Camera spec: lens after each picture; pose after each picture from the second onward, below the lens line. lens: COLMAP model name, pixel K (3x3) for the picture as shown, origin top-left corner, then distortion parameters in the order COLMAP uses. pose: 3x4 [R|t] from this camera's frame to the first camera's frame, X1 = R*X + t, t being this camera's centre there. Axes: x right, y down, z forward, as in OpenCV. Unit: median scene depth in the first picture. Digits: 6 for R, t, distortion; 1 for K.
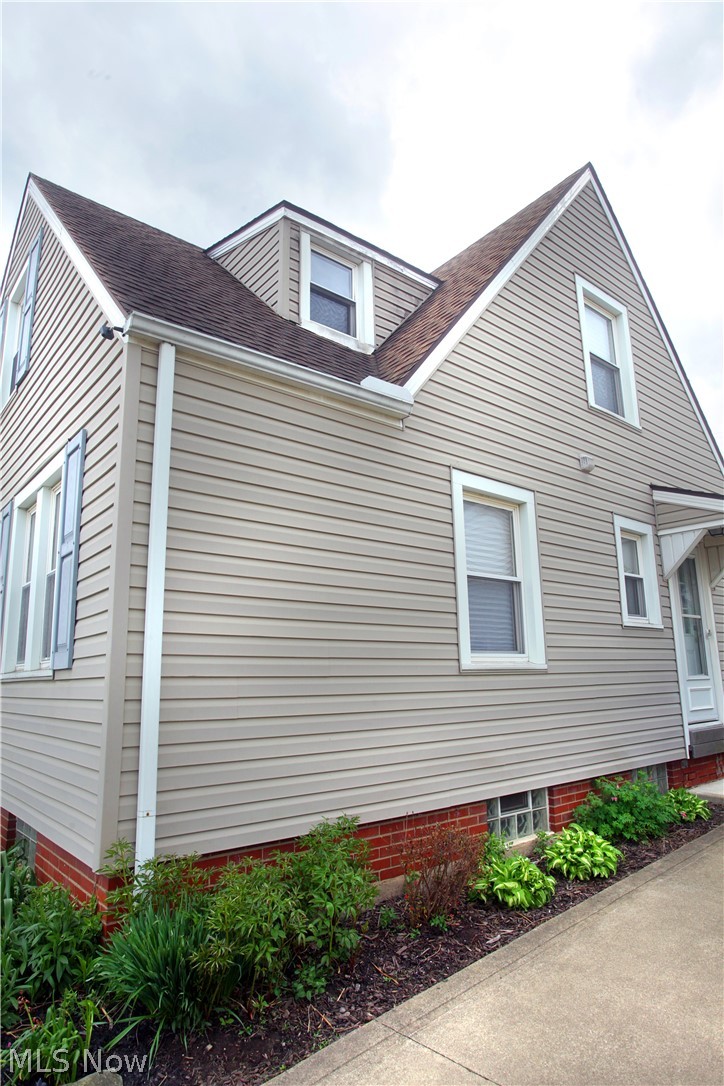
lens RADIAL K [[657.2, 0, 362.0], [0, 657.2, 543.0], [0, 0, 1]] dist [-0.036577, 0.000119]
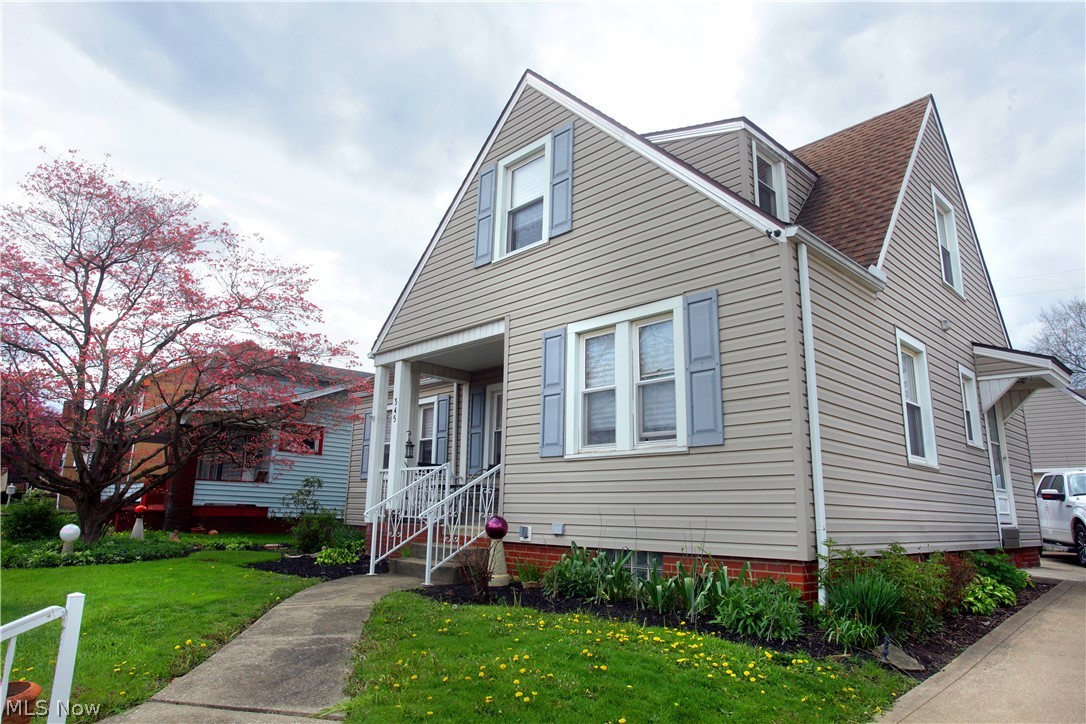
lens RADIAL K [[676.3, 0, 543.0], [0, 676.3, 362.0], [0, 0, 1]] dist [0.001493, 0.000516]
pose [[0.995994, 0.054018, 0.071257, -0.553392], [-0.052564, 0.998372, -0.022134, 0.029659], [-0.072337, 0.018300, 0.997212, -0.323855]]
